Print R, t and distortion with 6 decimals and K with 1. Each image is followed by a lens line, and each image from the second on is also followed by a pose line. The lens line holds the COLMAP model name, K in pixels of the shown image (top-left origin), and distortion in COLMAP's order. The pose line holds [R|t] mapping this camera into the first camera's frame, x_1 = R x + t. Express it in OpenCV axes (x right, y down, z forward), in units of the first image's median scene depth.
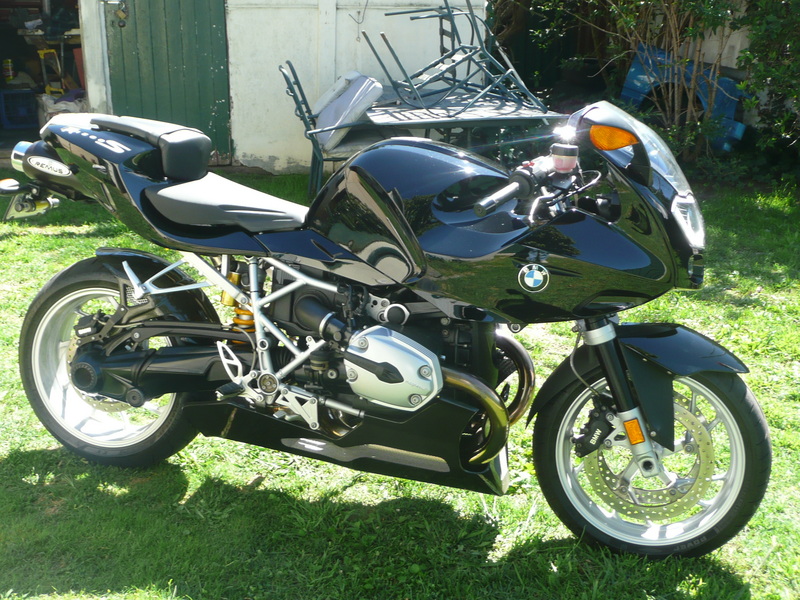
lens RADIAL K [[974.1, 0, 400.9], [0, 974.1, 299.4], [0, 0, 1]] dist [-0.013028, 0.000000]
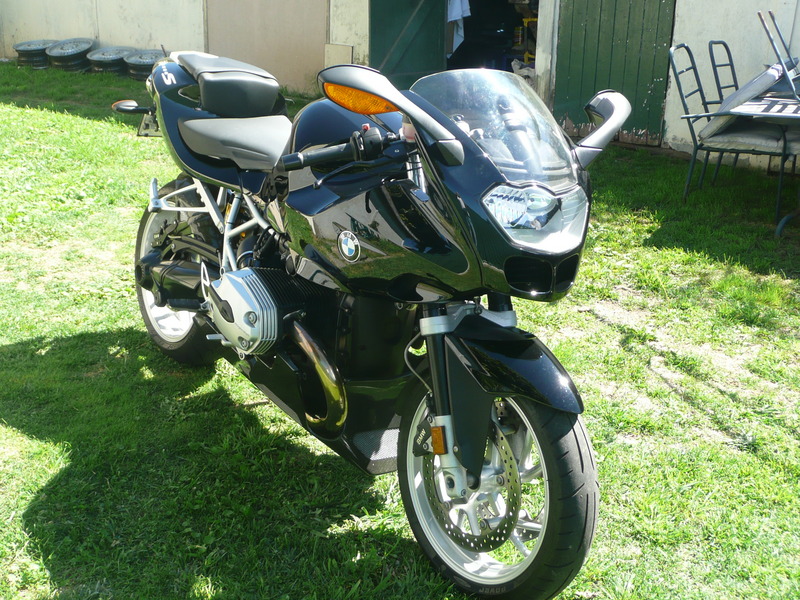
lens RADIAL K [[974.1, 0, 401.3], [0, 974.1, 300.3], [0, 0, 1]] dist [-0.013028, 0.000000]
pose [[0.798188, 0.212273, -0.563770, 0.573560], [-0.202376, 0.975957, 0.080946, -0.045726], [0.567398, 0.049484, 0.821956, 0.202681]]
